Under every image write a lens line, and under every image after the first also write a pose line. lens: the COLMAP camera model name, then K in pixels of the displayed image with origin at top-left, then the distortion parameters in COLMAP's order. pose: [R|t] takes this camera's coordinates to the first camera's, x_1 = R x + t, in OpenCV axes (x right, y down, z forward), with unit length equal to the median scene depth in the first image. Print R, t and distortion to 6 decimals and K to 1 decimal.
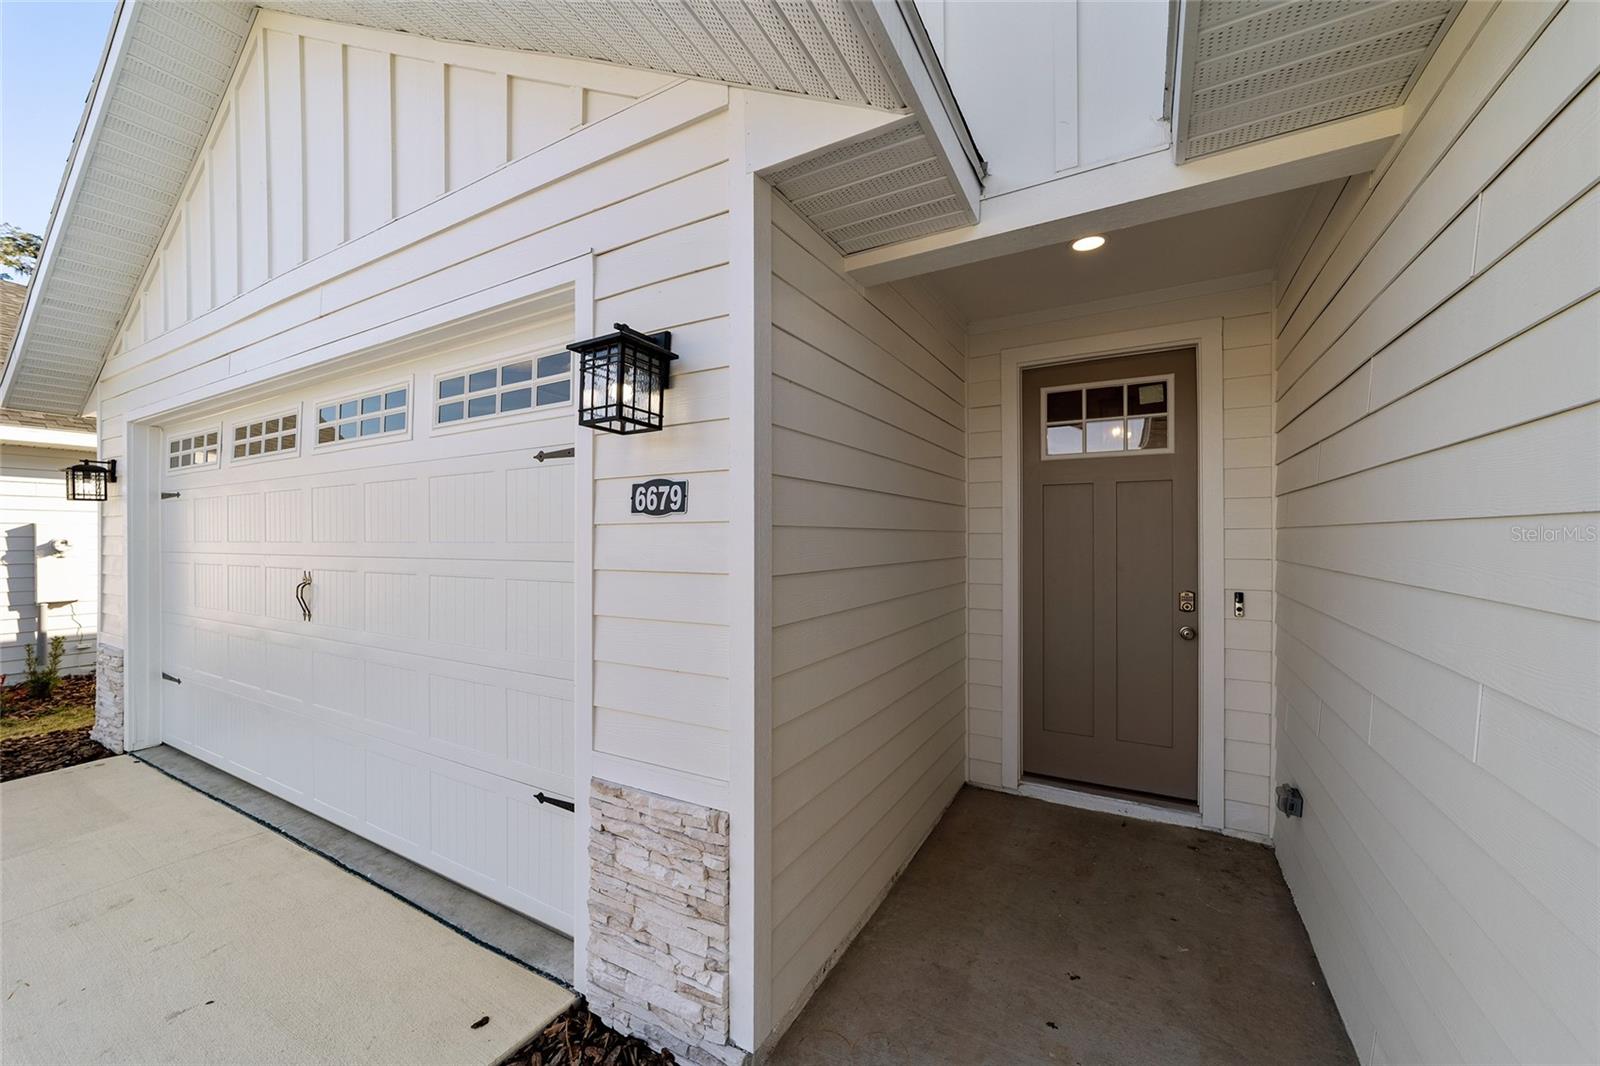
lens RADIAL K [[613.9, 0, 795.5], [0, 613.9, 542.5], [0, 0, 1]] dist [-0.008138, 0.003515]
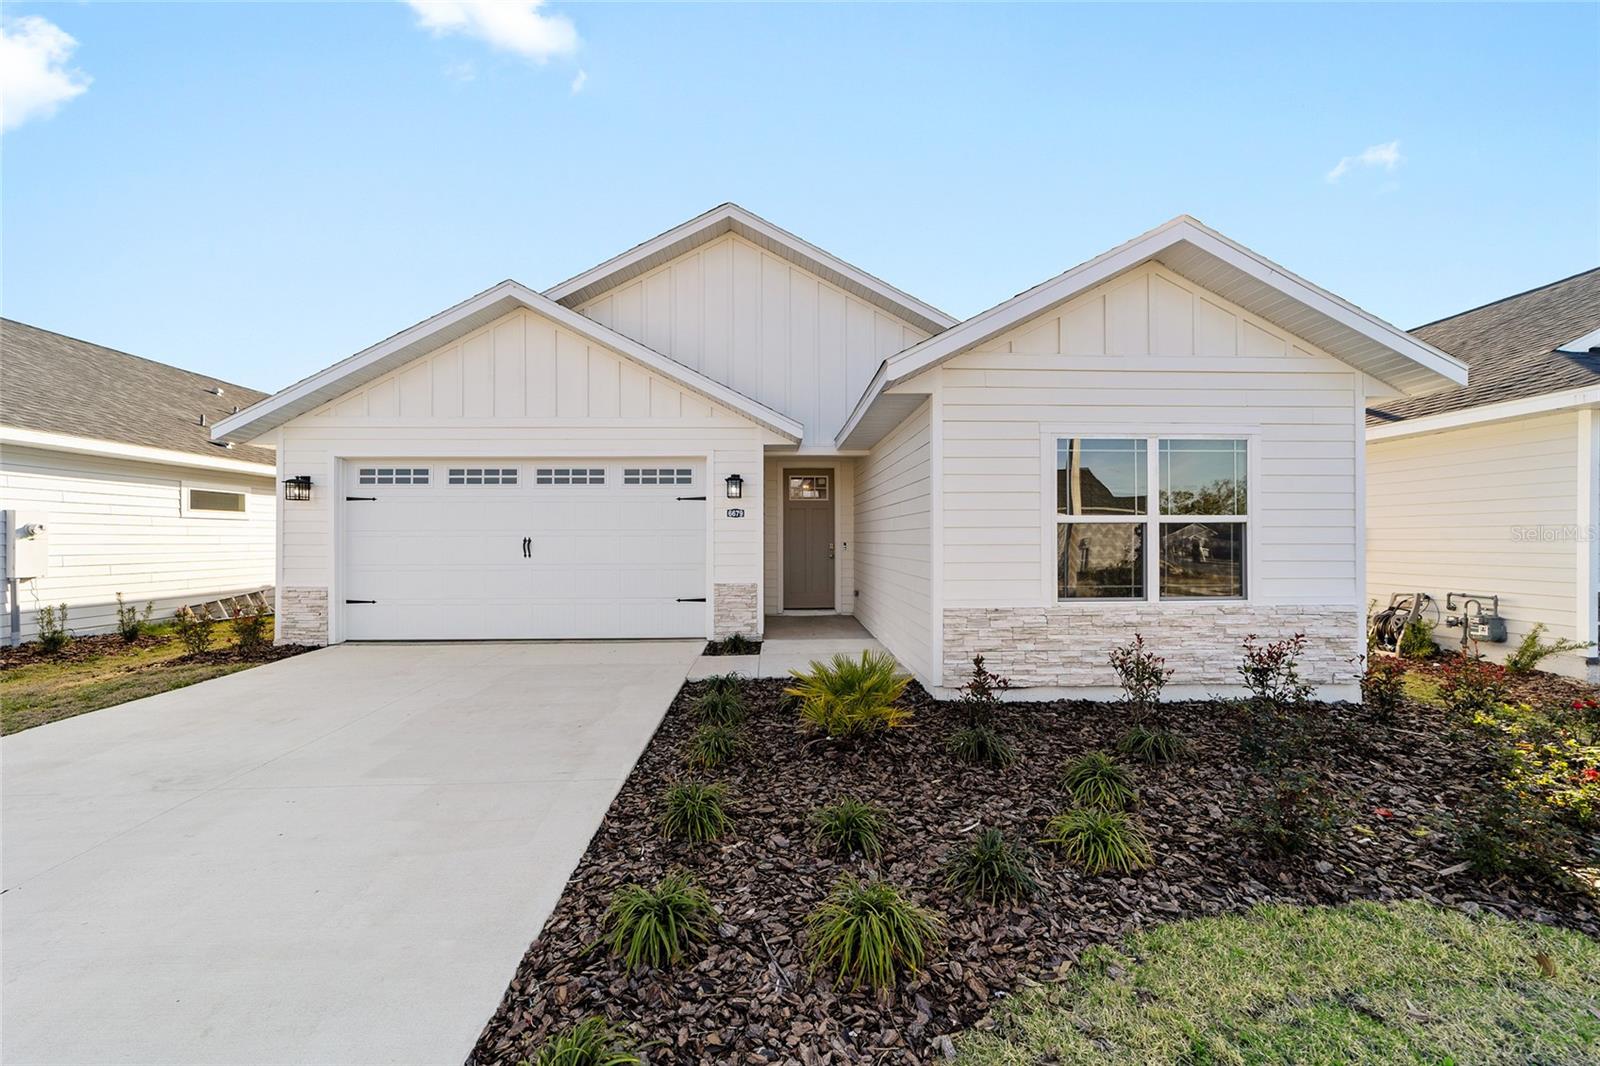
lens RADIAL K [[613.9, 0, 800.0], [0, 613.9, 534.1], [0, 0, 1]] dist [-0.008138, 0.003515]
pose [[0.842009, 0.002638, 0.539457, -1.473135], [0.004063, 0.999929, -0.011232, 0.081661], [-0.539449, 0.011649, 0.841938, -1.933004]]
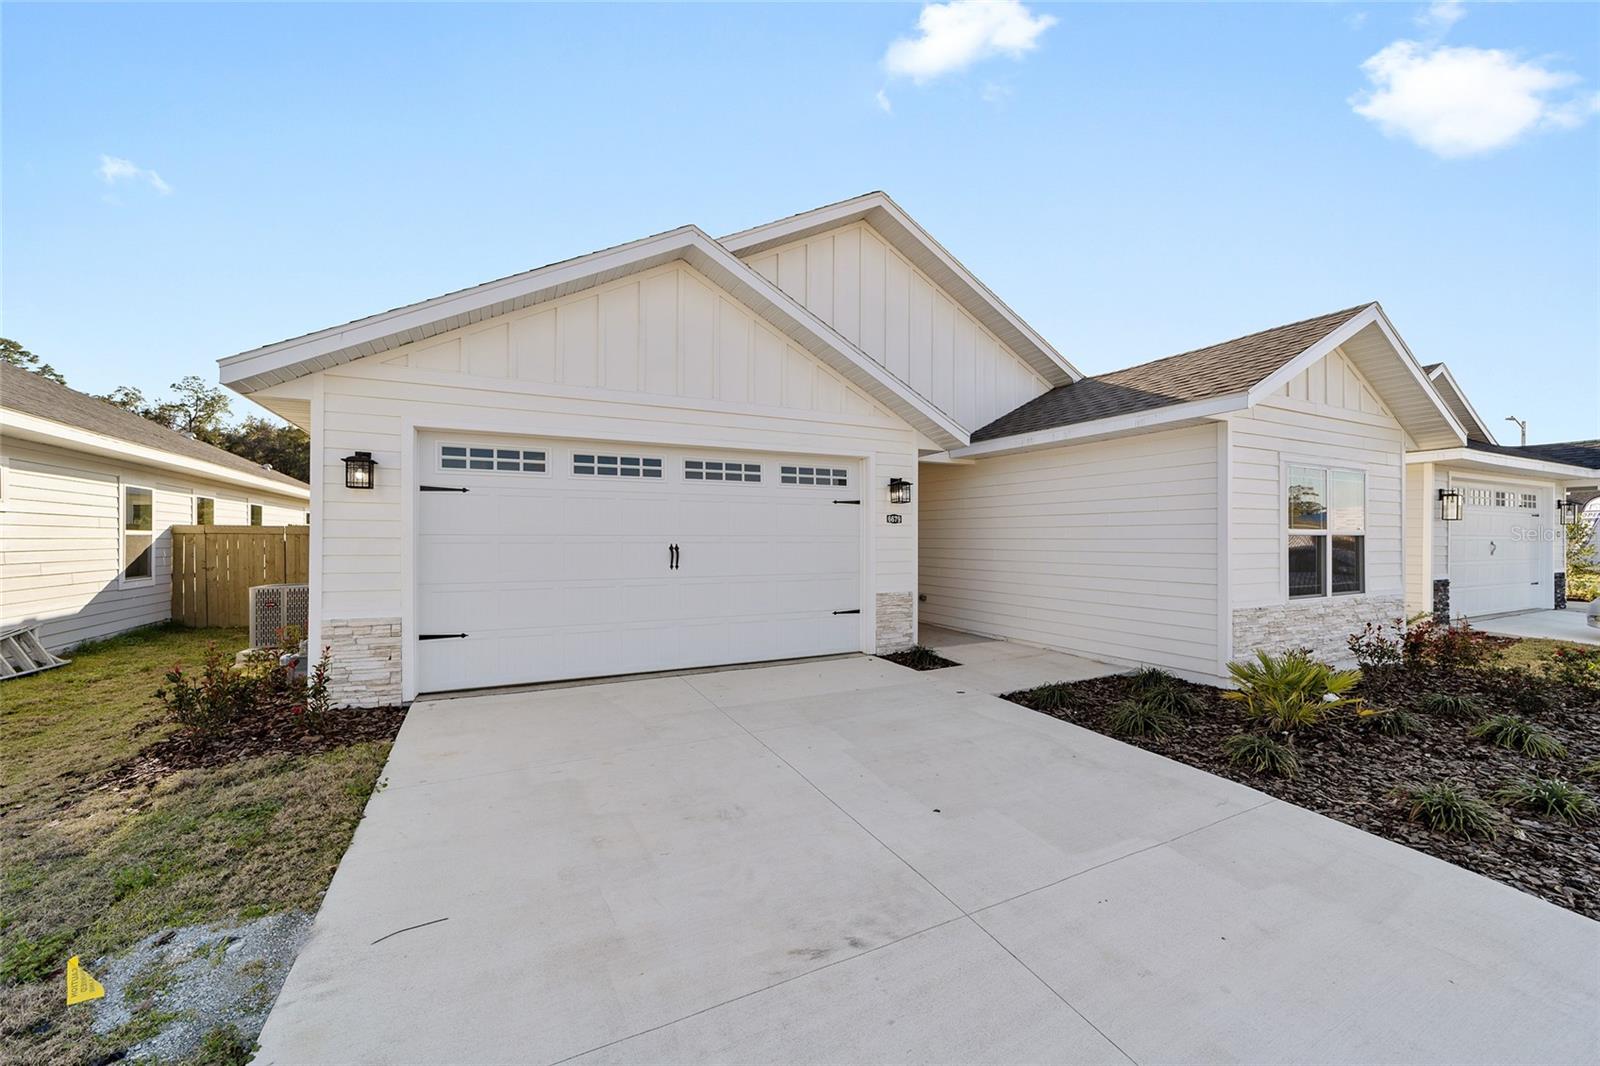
lens RADIAL K [[613.9, 0, 811.8], [0, 613.9, 531.2], [0, 0, 1]] dist [-0.008138, 0.003515]
pose [[0.536457, 0.009047, 0.843879, -2.711979], [-0.000087, 0.999943, -0.010665, 0.035145], [-0.843928, 0.005648, 0.536427, -0.489234]]
